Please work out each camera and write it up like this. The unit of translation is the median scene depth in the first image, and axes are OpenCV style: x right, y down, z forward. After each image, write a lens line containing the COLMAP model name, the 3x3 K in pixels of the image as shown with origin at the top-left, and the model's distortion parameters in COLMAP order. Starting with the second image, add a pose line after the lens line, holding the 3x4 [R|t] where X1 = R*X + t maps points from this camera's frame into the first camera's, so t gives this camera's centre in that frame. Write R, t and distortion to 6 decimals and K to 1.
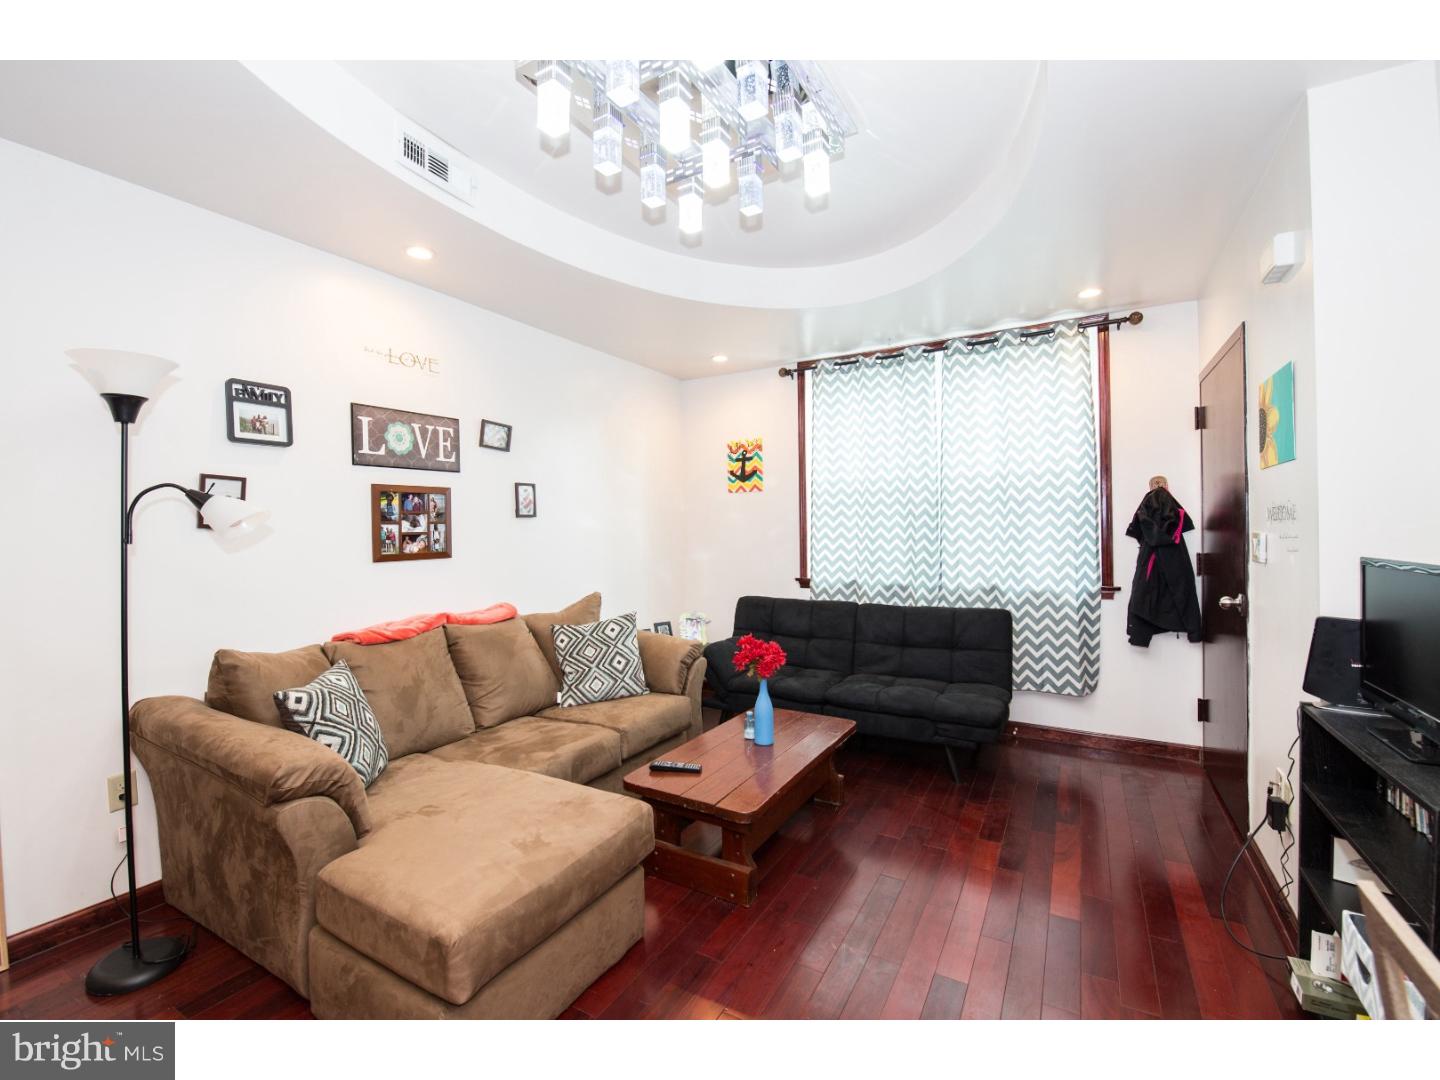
lens RADIAL K [[620.1, 0, 714.7], [0, 620.1, 535.6], [0, 0, 1]] dist [-0.015201, -0.003195]
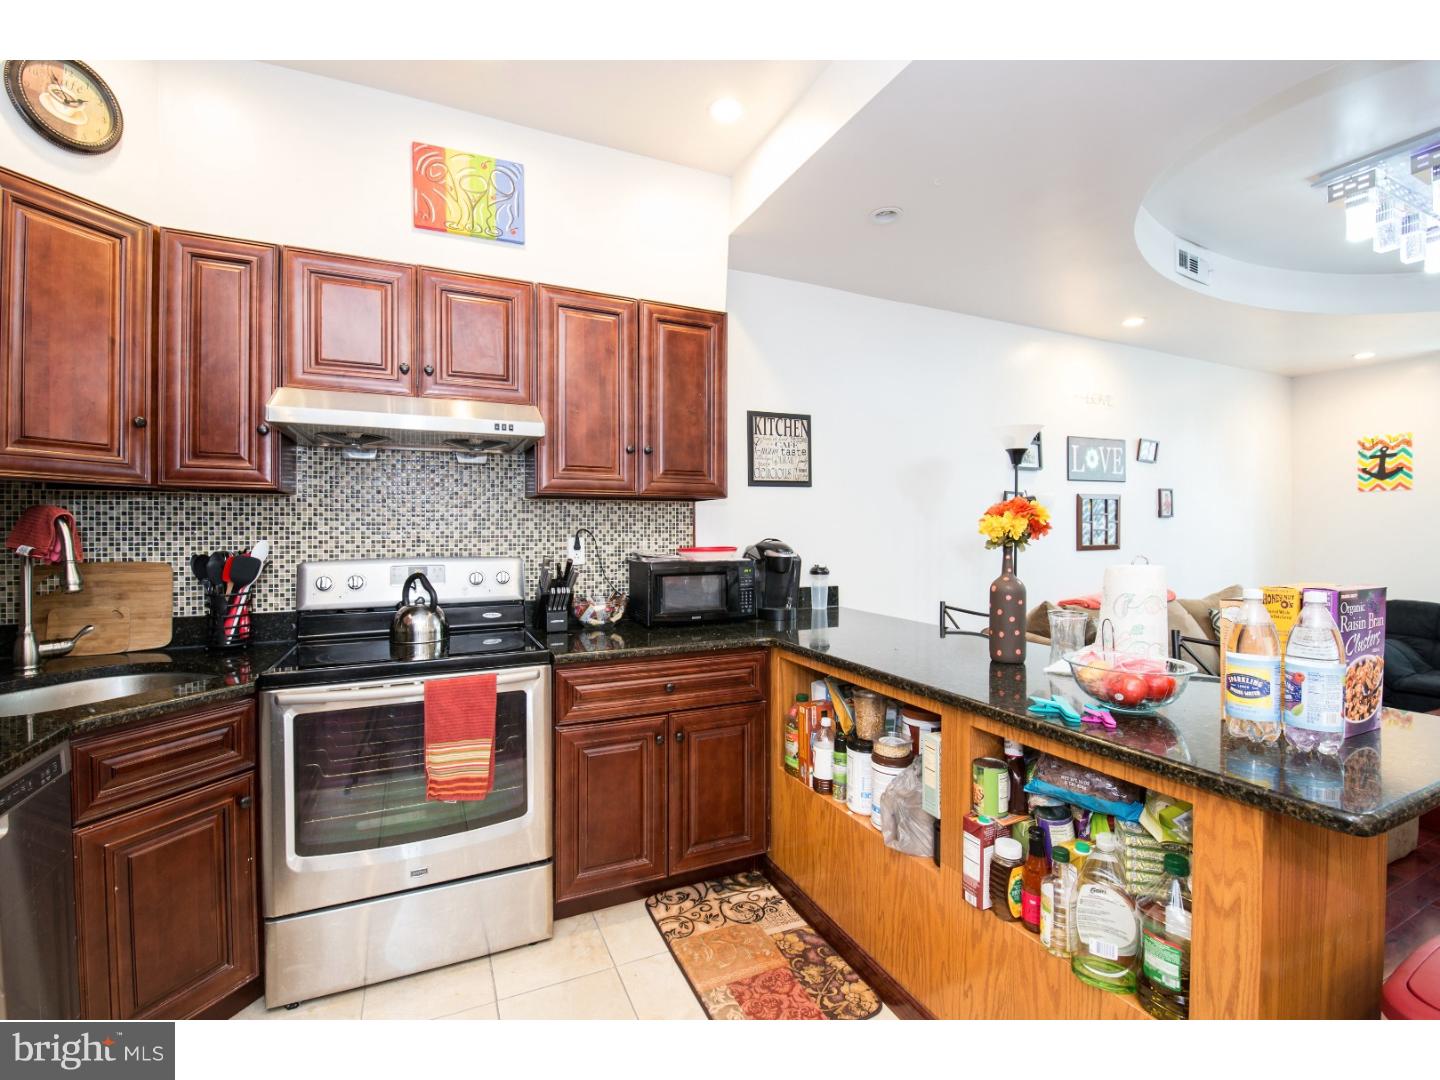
lens RADIAL K [[620.1, 0, 726.3], [0, 620.1, 533.6], [0, 0, 1]] dist [-0.015201, -0.003195]
pose [[0.815107, 0.019095, -0.578995, -0.311736], [-0.016224, 0.999817, 0.010133, 0.003001], [0.579083, 0.001135, 0.815268, -0.449294]]
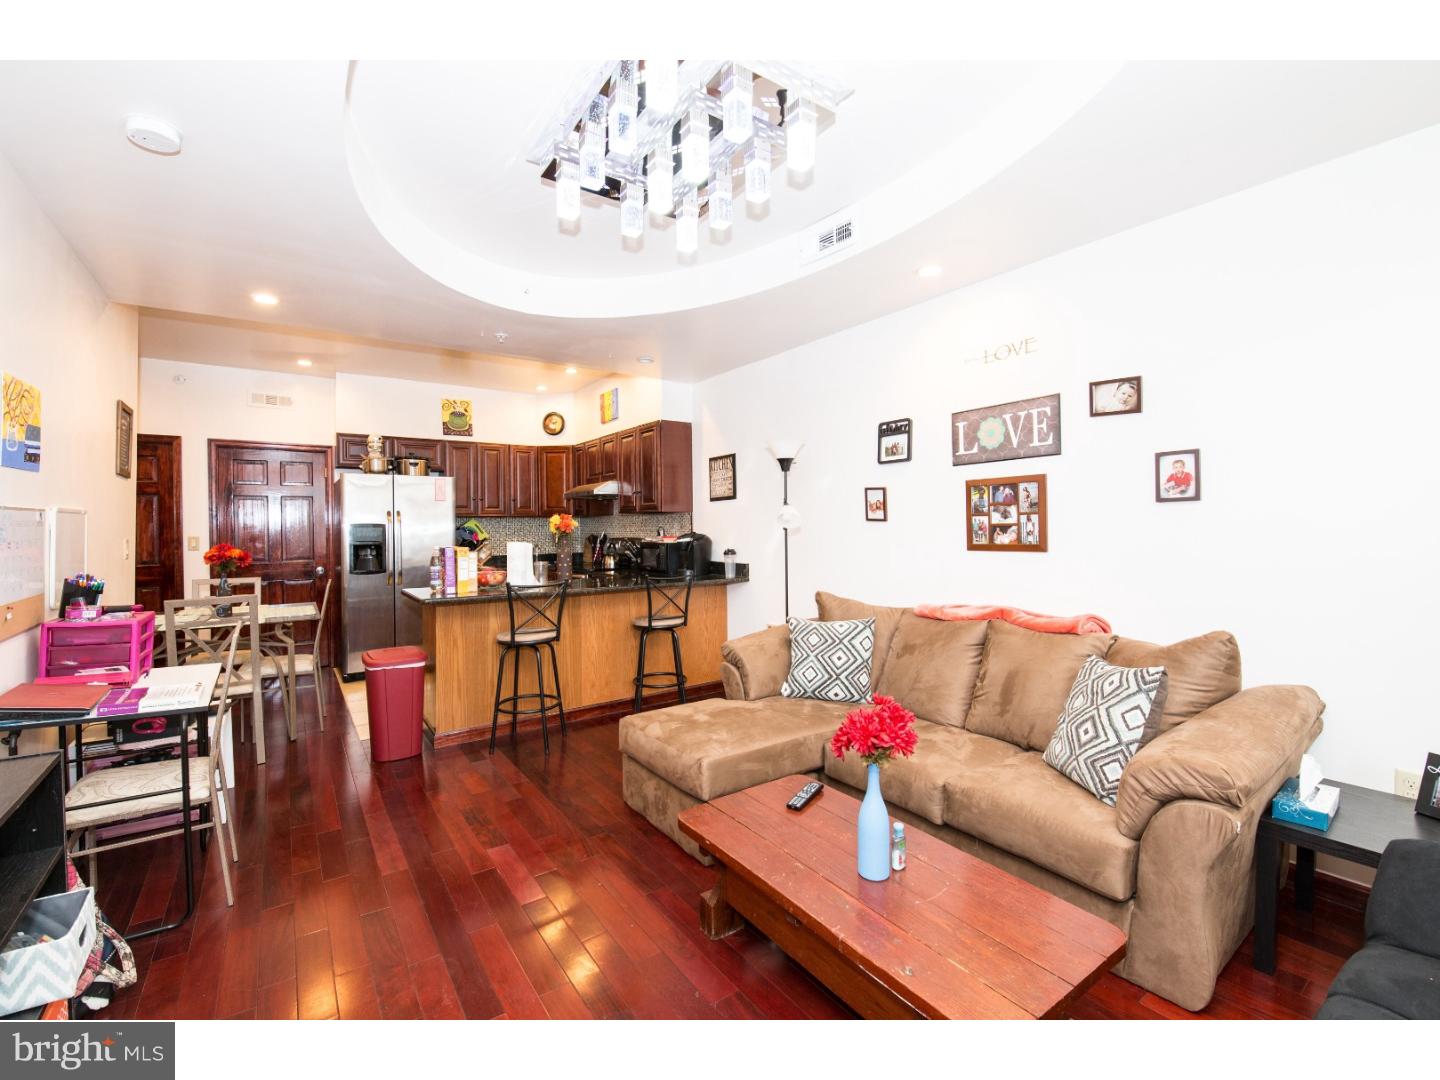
lens RADIAL K [[620.1, 0, 717.8], [0, 620.1, 529.7], [0, 0, 1]] dist [-0.015201, -0.003195]
pose [[-0.415528, 0.022297, -0.909307, 0.519304], [0.007748, 0.999750, 0.020974, -0.016709], [0.909548, 0.001670, -0.415597, 0.831303]]
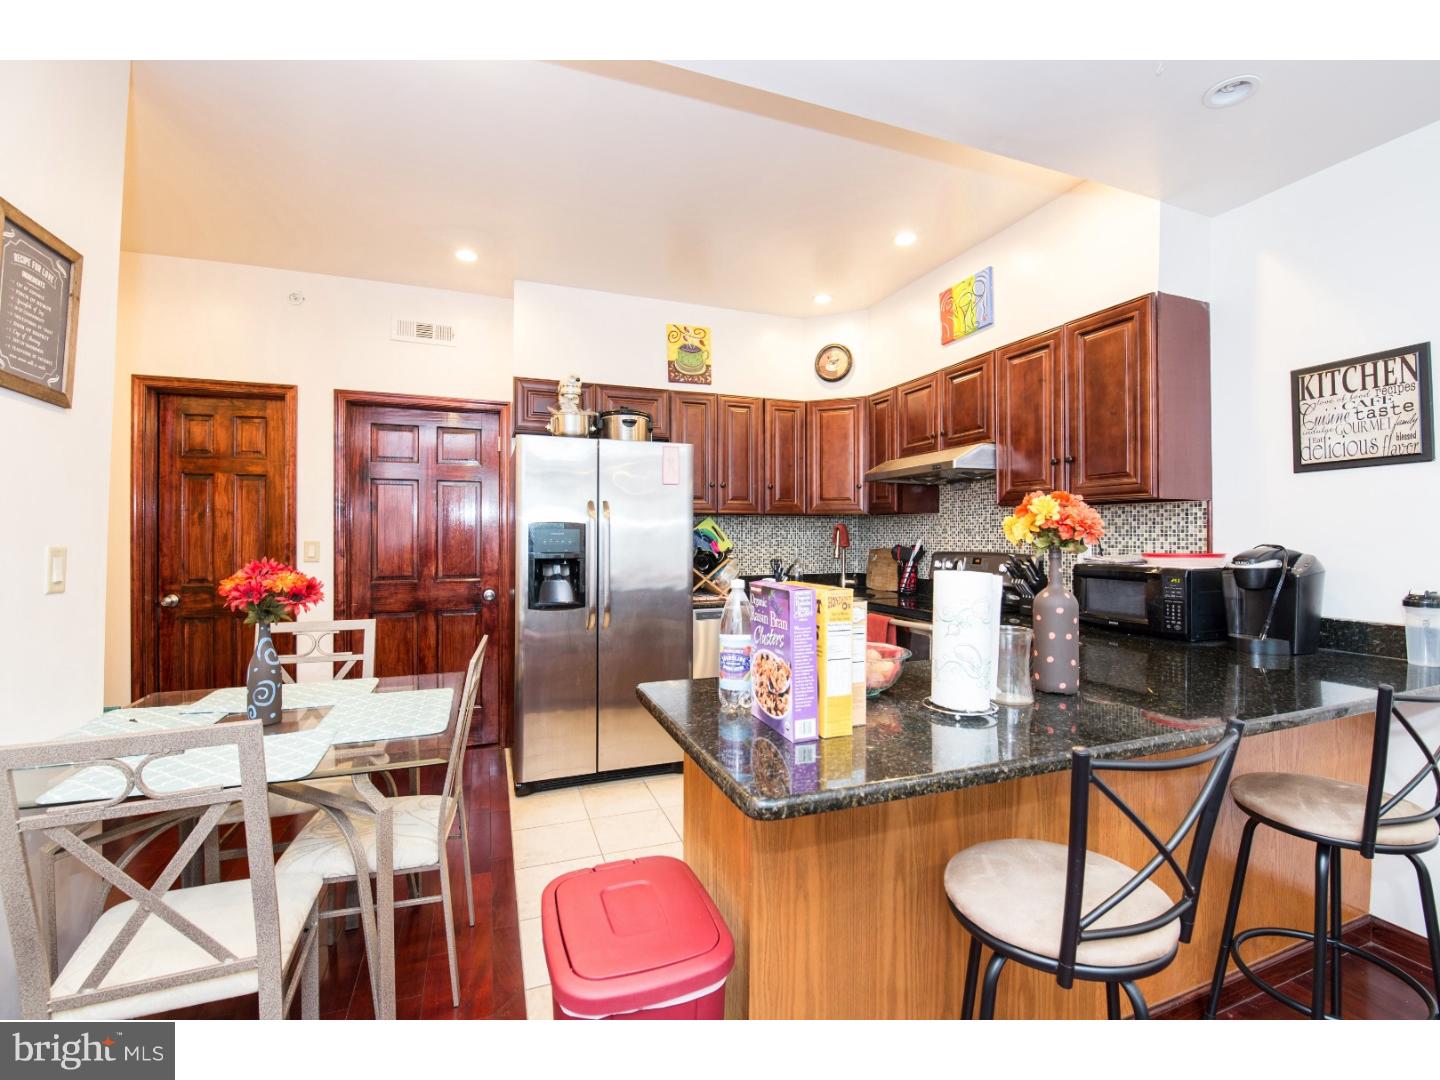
lens RADIAL K [[620.1, 0, 713.0], [0, 620.1, 528.2], [0, 0, 1]] dist [-0.015201, -0.003195]
pose [[-0.643188, 0.005612, -0.765687, 0.045780], [0.001666, 0.999981, 0.005930, -0.003155], [0.765706, 0.002539, -0.643186, 0.177676]]
